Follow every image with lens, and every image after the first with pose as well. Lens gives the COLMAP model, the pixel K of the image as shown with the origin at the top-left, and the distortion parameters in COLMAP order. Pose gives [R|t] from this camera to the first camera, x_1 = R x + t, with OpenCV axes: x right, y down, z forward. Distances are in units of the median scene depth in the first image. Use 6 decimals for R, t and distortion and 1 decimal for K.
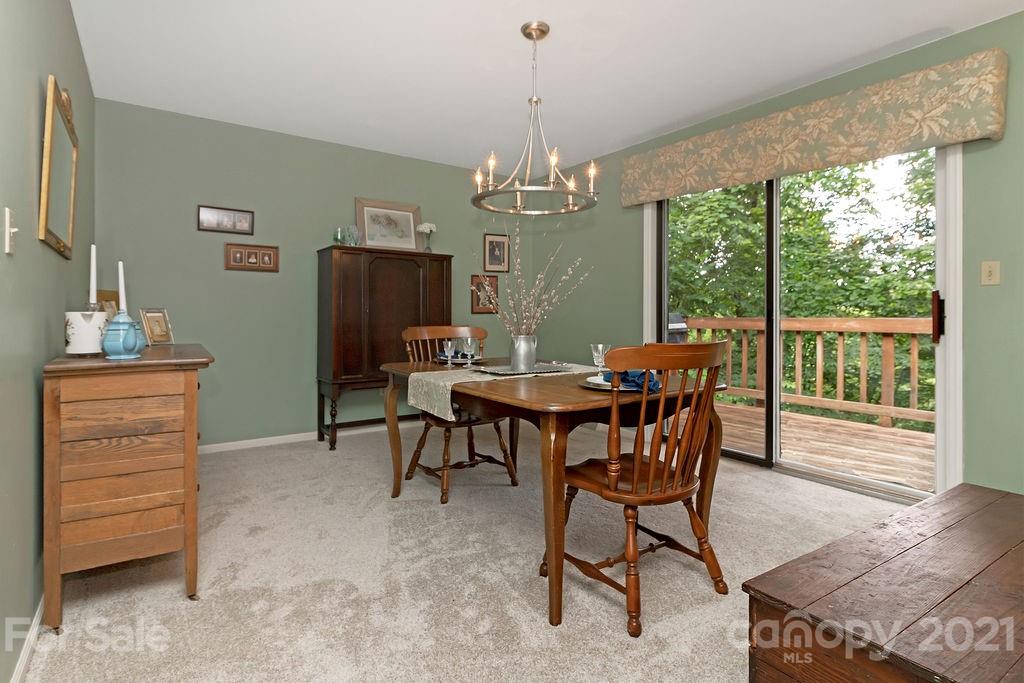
lens RADIAL K [[491.1, 0, 505.3], [0, 491.1, 317.7], [0, 0, 1]] dist [0.000283, 0.000292]
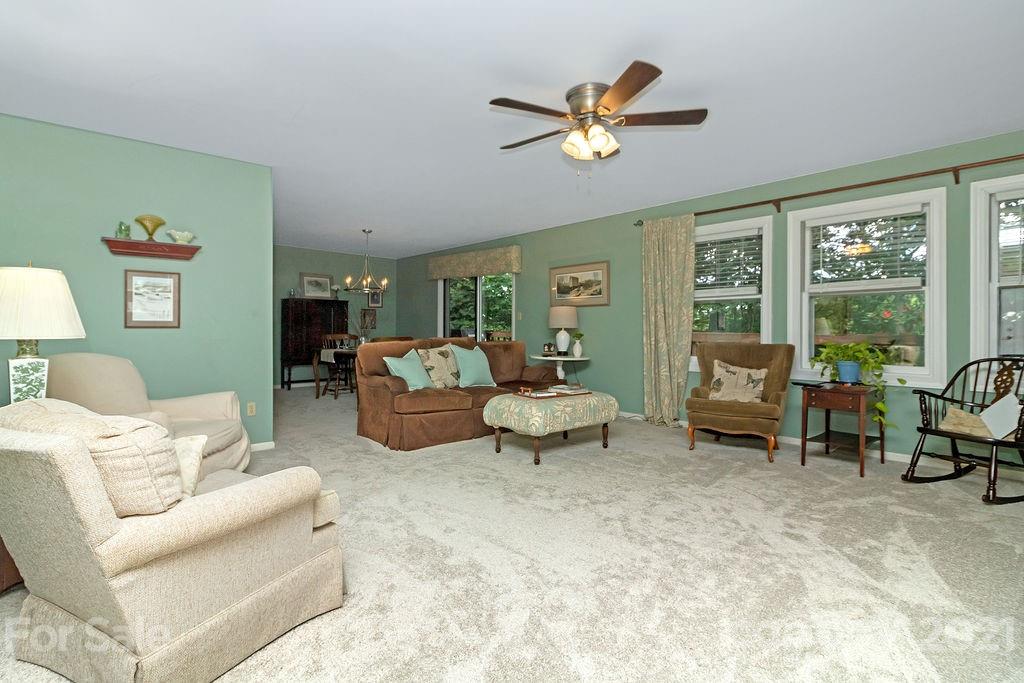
lens RADIAL K [[481.1, 0, 511.6], [0, 481.1, 330.8], [0, 0, 1]] dist [0.000770, 0.000212]
pose [[0.991327, 0.001644, 0.131407, 0.332035], [-0.001529, 0.999998, -0.000976, 0.001809], [-0.131408, 0.000766, 0.991328, -1.195766]]
